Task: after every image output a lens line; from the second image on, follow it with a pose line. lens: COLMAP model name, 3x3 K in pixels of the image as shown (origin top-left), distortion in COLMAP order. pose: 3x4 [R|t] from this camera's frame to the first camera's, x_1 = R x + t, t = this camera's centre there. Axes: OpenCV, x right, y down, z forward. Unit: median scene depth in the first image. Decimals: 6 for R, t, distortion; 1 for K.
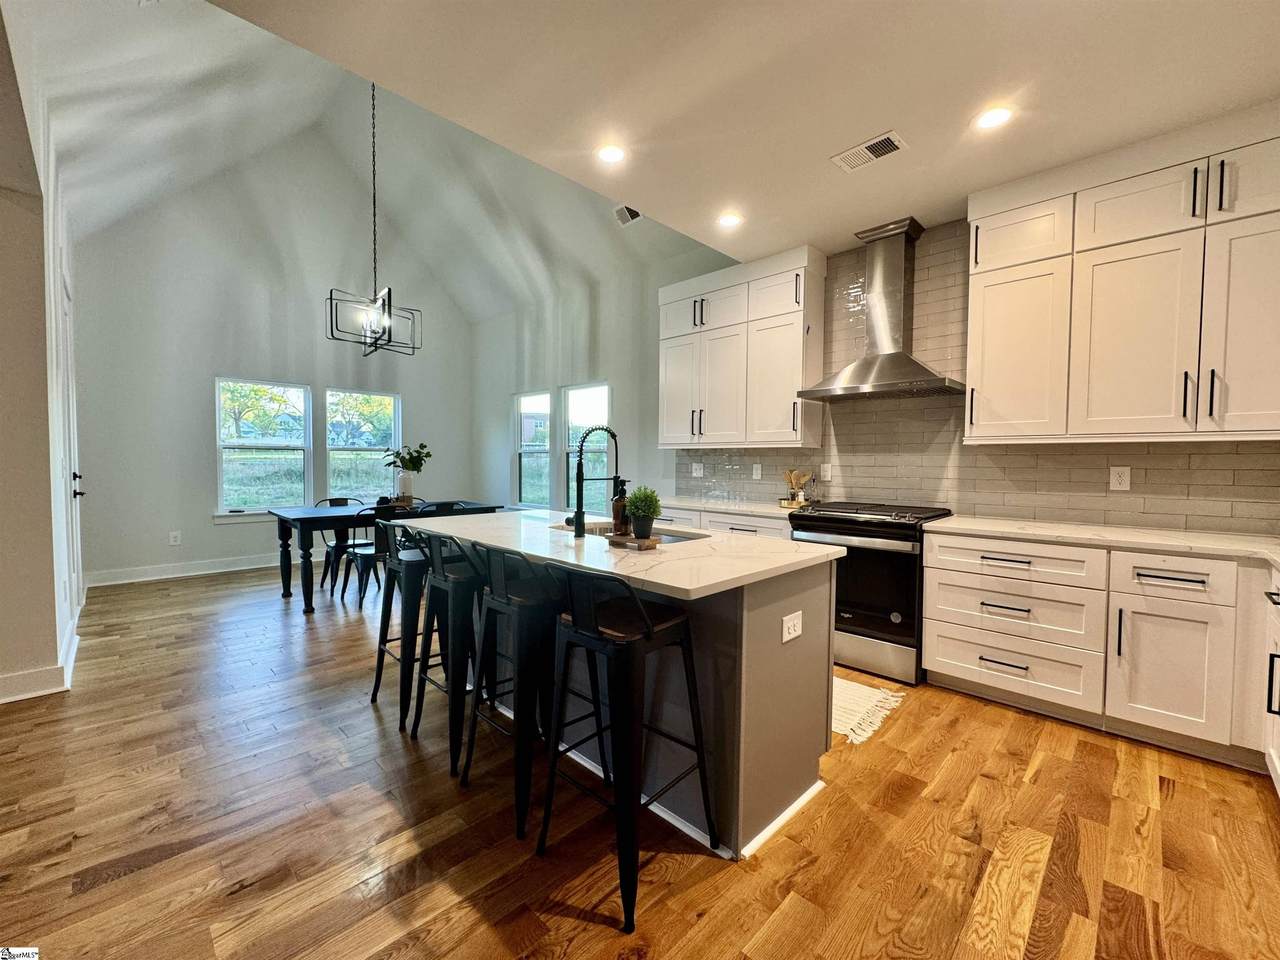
lens RADIAL K [[523.0, 0, 640.0], [0, 523.0, 480.0], [0, 0, 1]] dist [-0.000149, -0.000437]
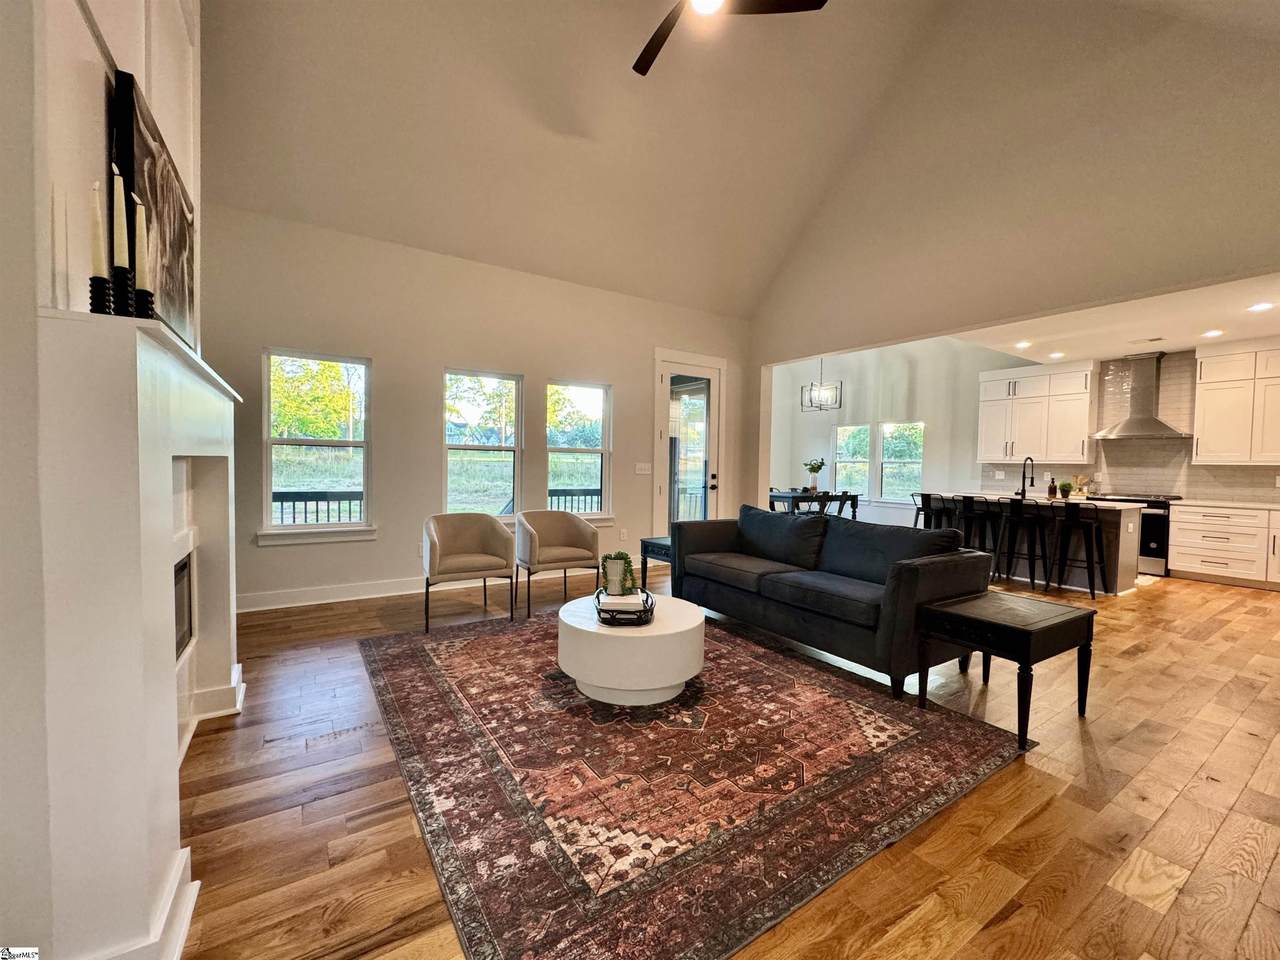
lens RADIAL K [[523.0, 0, 640.0], [0, 523.0, 480.0], [0, 0, 1]] dist [-0.000149, -0.000437]
pose [[0.977536, 0.016332, -0.210134, -0.766155], [-0.017848, 0.999827, -0.005322, 0.031542], [0.210010, 0.008953, 0.977658, -1.050764]]
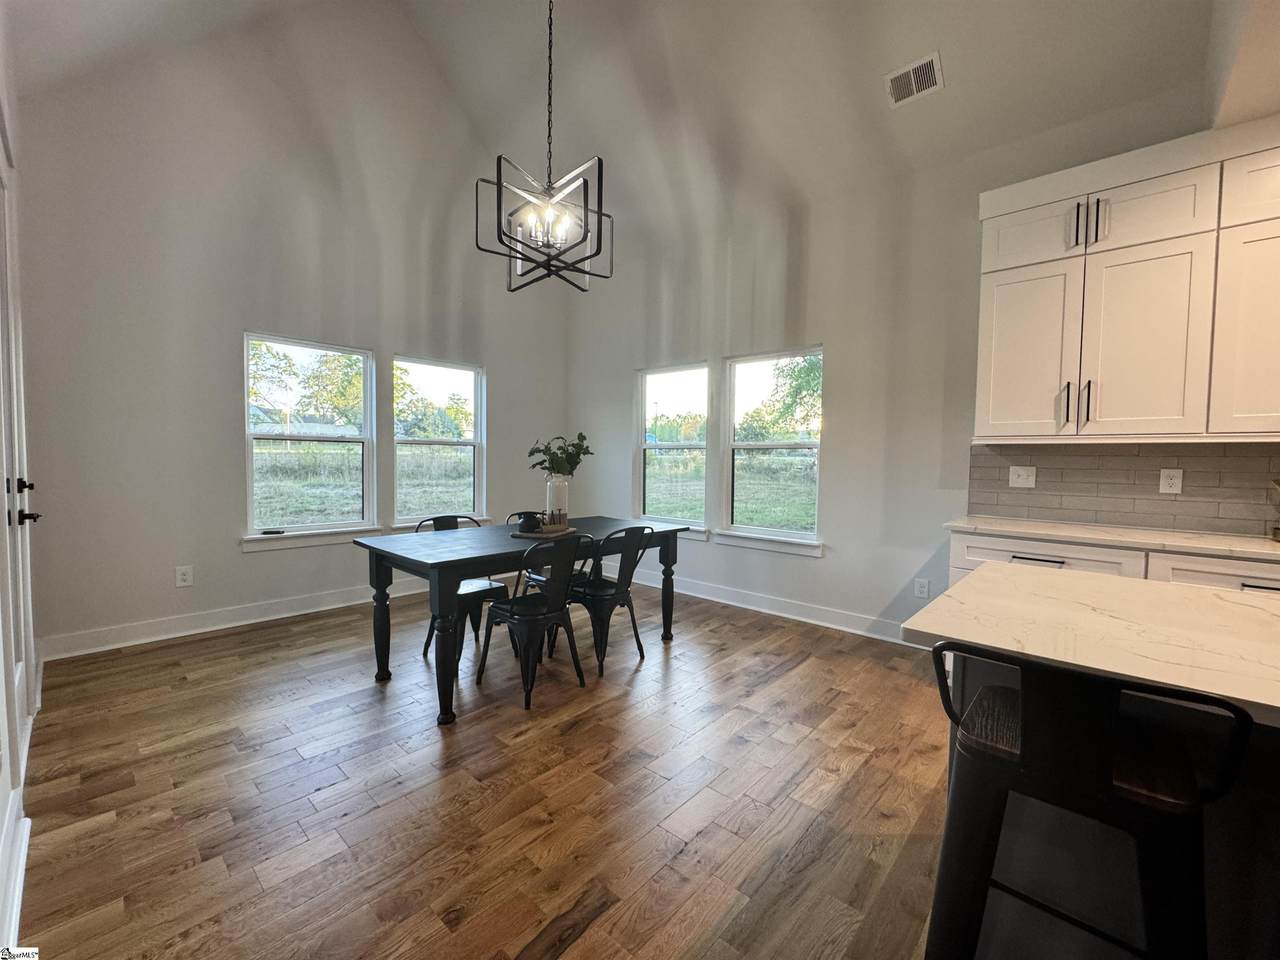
lens RADIAL K [[520.2, 0, 640.0], [0, 520.2, 480.0], [0, 0, 1]] dist [-0.000766, -0.000826]
pose [[0.998966, 0.004105, 0.045281, -0.437864], [-0.004383, 0.999972, 0.006027, -0.018450], [-0.045255, -0.006220, 0.998956, 0.408842]]
